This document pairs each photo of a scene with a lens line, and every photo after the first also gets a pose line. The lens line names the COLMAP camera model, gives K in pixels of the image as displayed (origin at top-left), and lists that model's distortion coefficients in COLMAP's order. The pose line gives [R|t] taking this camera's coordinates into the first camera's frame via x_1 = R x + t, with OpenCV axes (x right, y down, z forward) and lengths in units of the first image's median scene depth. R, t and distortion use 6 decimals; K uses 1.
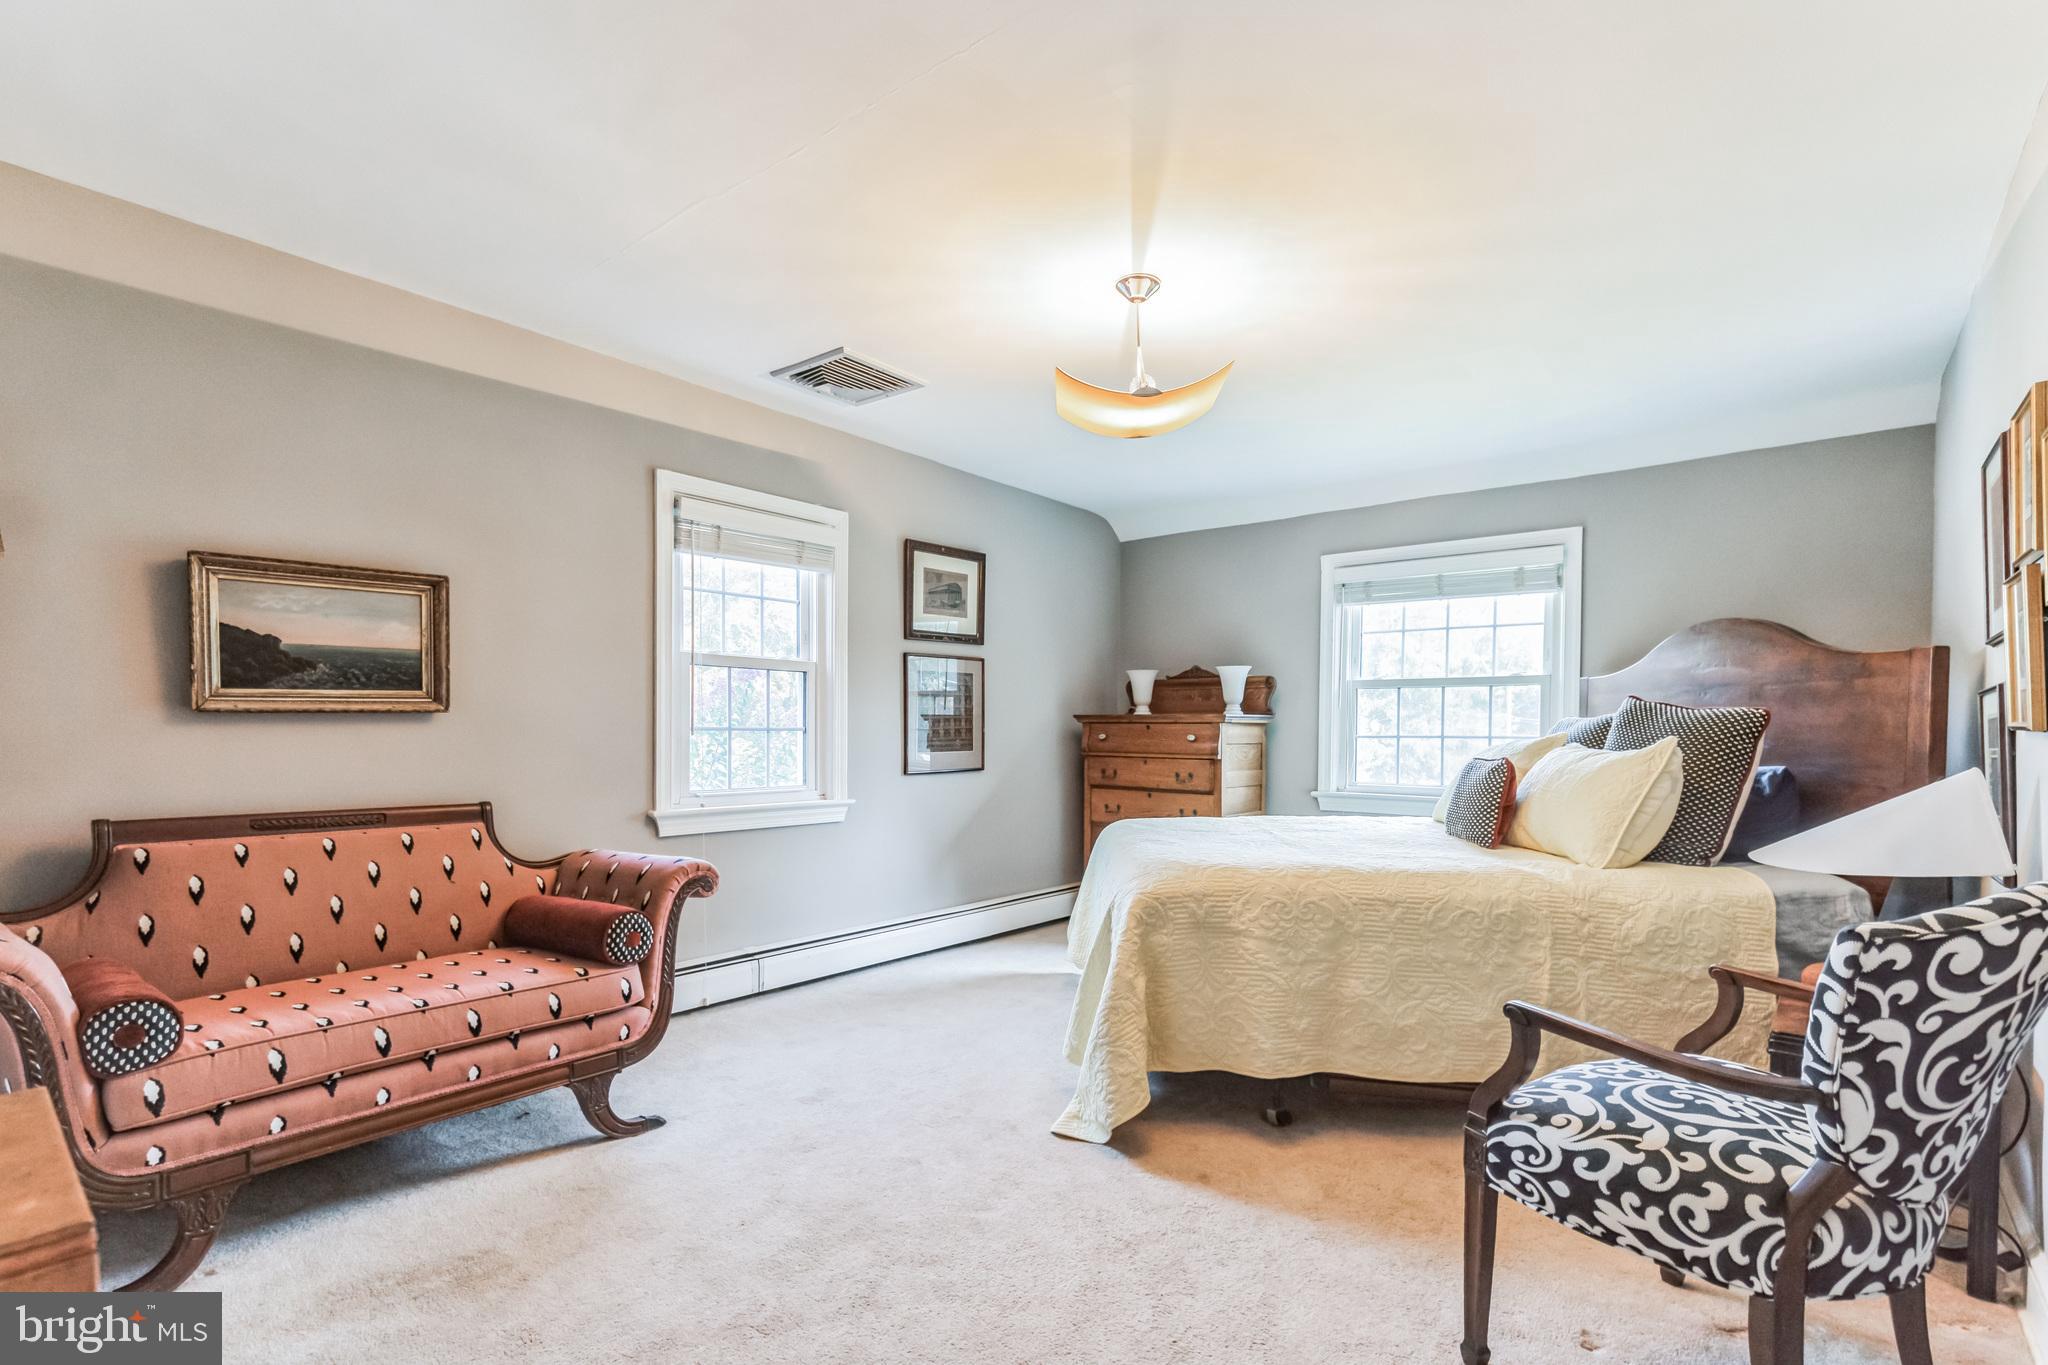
lens RADIAL K [[965.6, 0, 1032.6], [0, 965.6, 764.4], [0, 0, 1]] dist [0.010528, -0.000019]
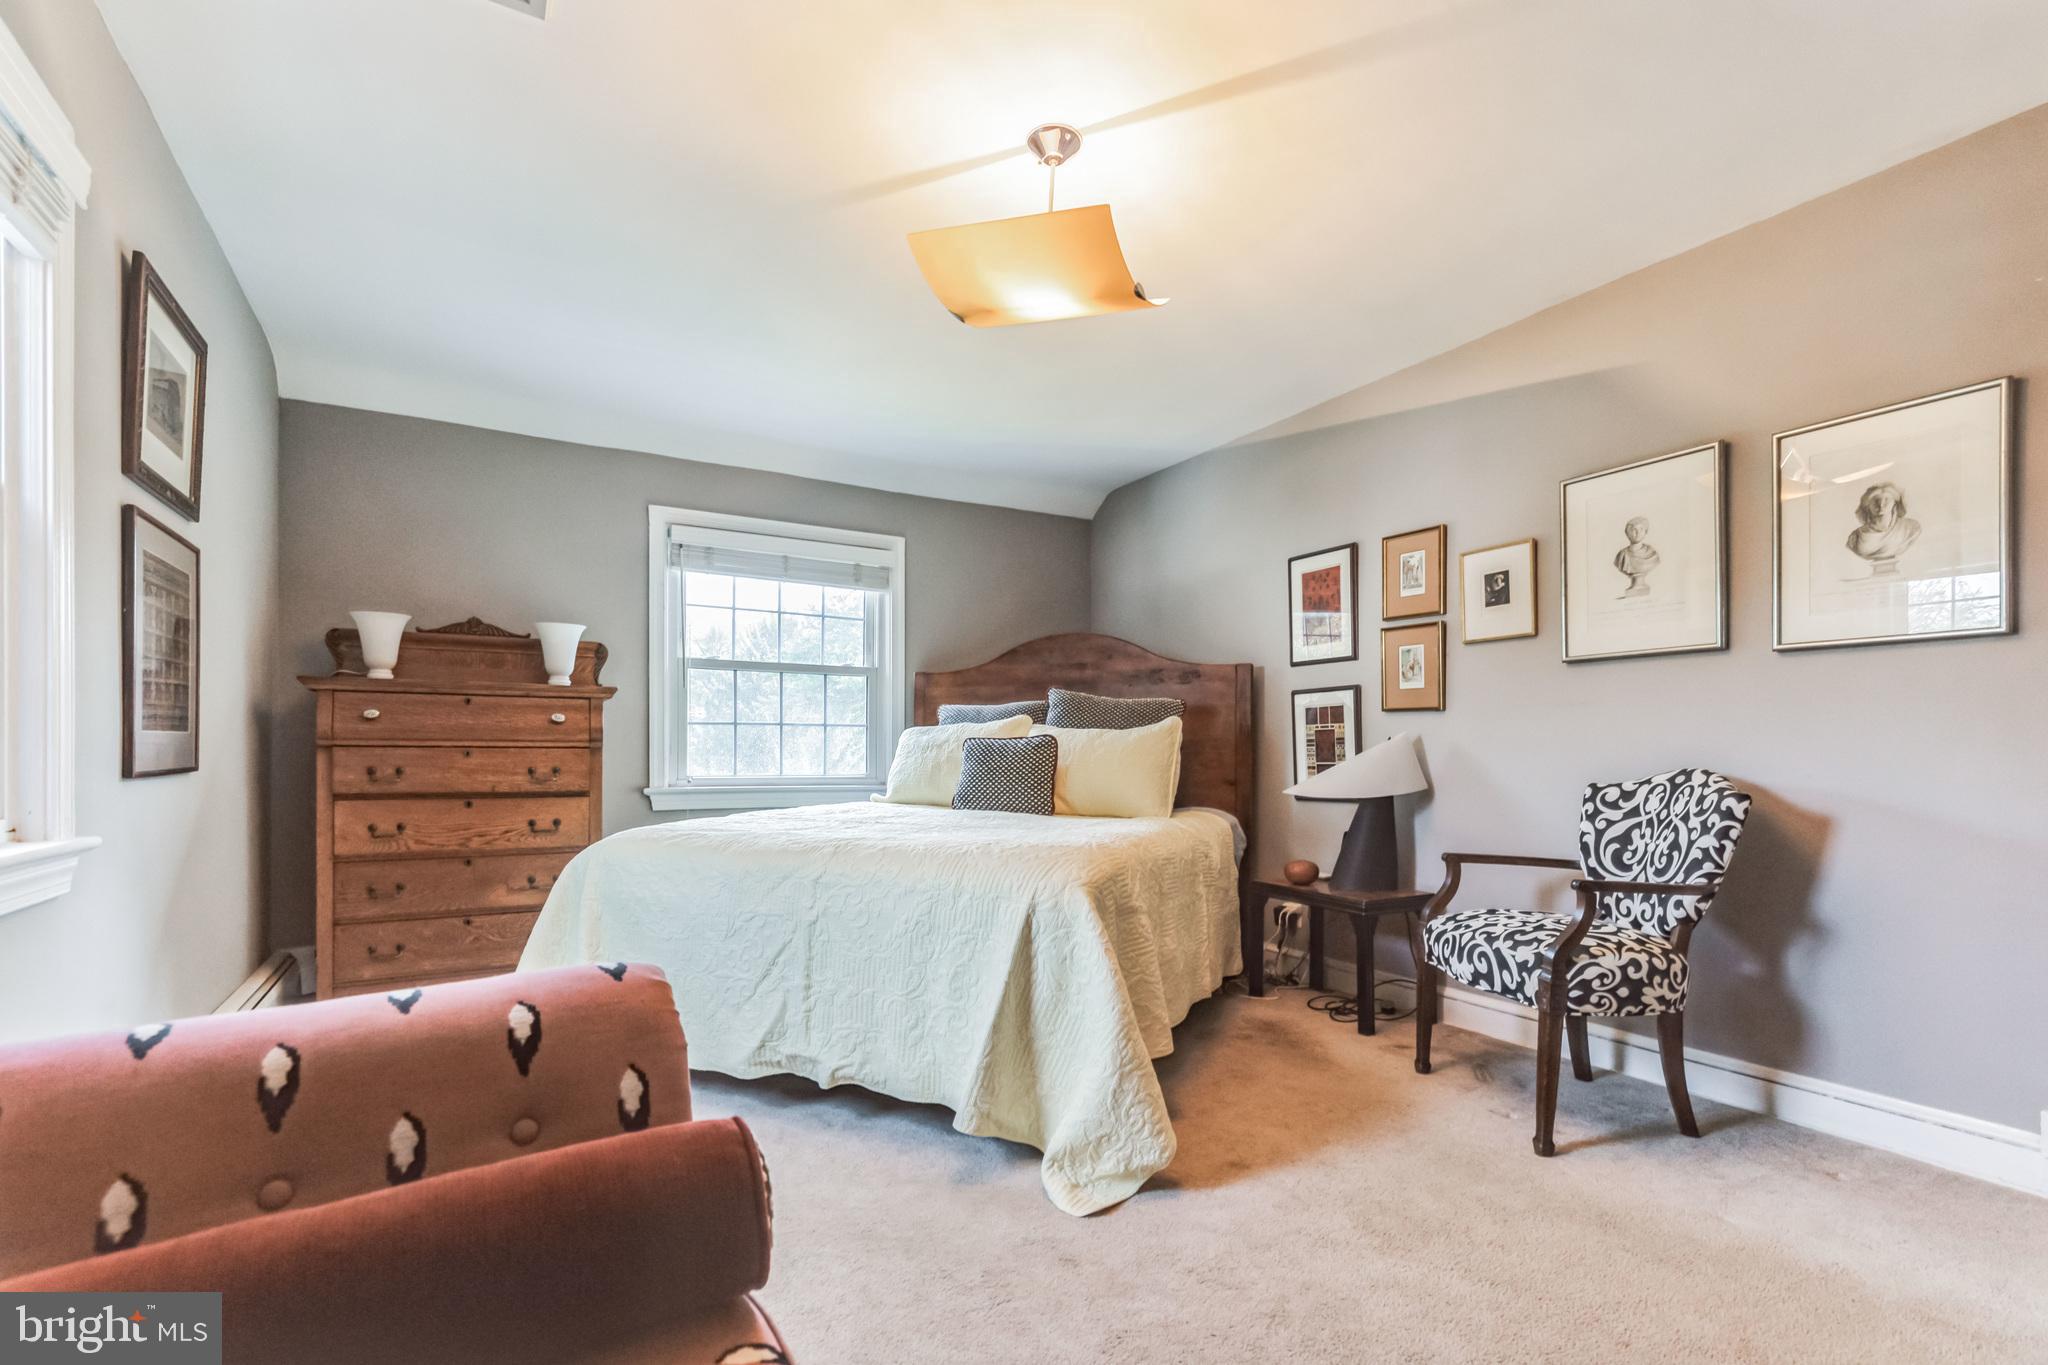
lens RADIAL K [[965.6, 0, 1032.6], [0, 965.6, 764.4], [0, 0, 1]] dist [0.010528, -0.000019]
pose [[0.349581, -0.015198, 0.936783, -0.388458], [0.030926, 0.999511, 0.004675, 0.014666], [-0.936396, 0.027336, 0.349880, 0.430578]]
